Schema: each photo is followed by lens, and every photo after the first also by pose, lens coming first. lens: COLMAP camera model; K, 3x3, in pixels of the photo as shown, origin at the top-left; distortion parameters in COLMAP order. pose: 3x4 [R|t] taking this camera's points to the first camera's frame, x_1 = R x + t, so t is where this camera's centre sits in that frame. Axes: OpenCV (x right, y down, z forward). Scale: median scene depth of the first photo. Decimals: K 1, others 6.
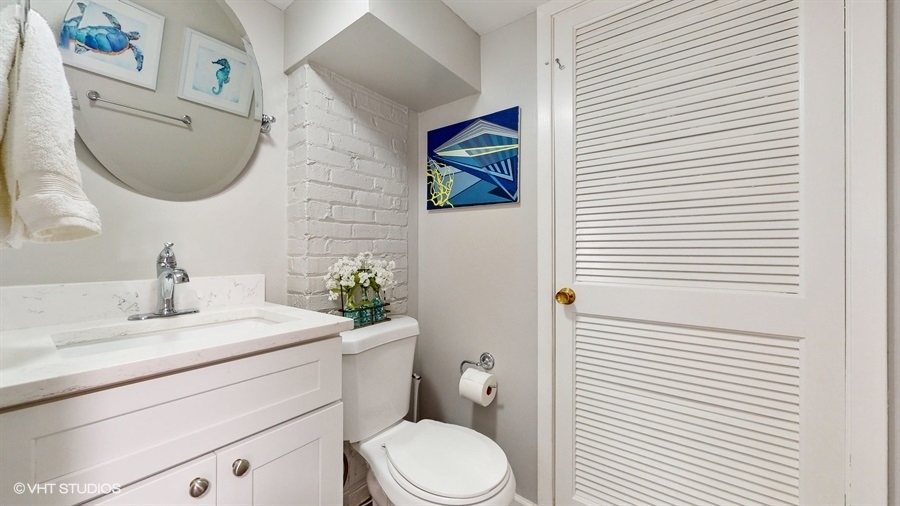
lens RADIAL K [[348.0, 0, 425.2], [0, 348.0, 252.0], [0, 0, 1]] dist [-0.001084, -0.000216]
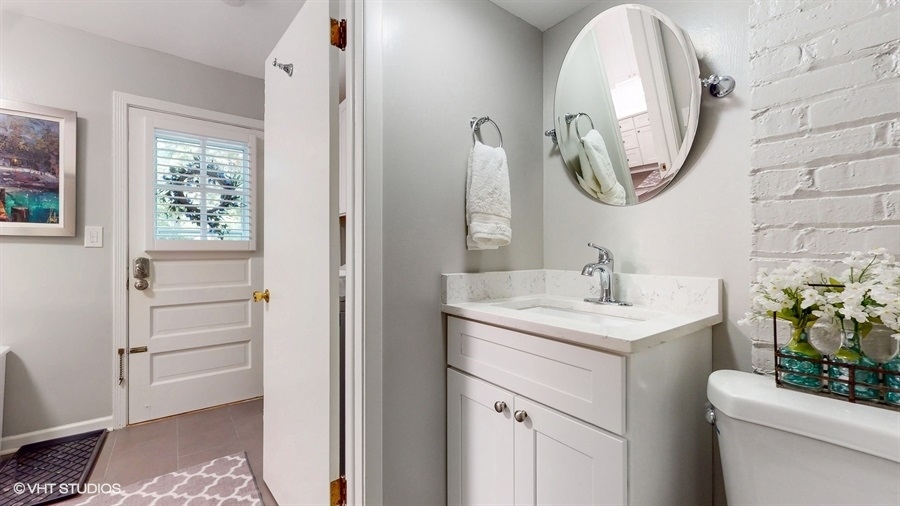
lens RADIAL K [[348.0, 0, 425.2], [0, 348.0, 252.0], [0, 0, 1]] dist [-0.001084, -0.000216]
pose [[-0.255361, 0.005986, -0.966827, 0.453769], [0.002817, 0.999981, 0.005447, -0.001769], [0.966842, -0.001332, -0.255373, 0.548193]]
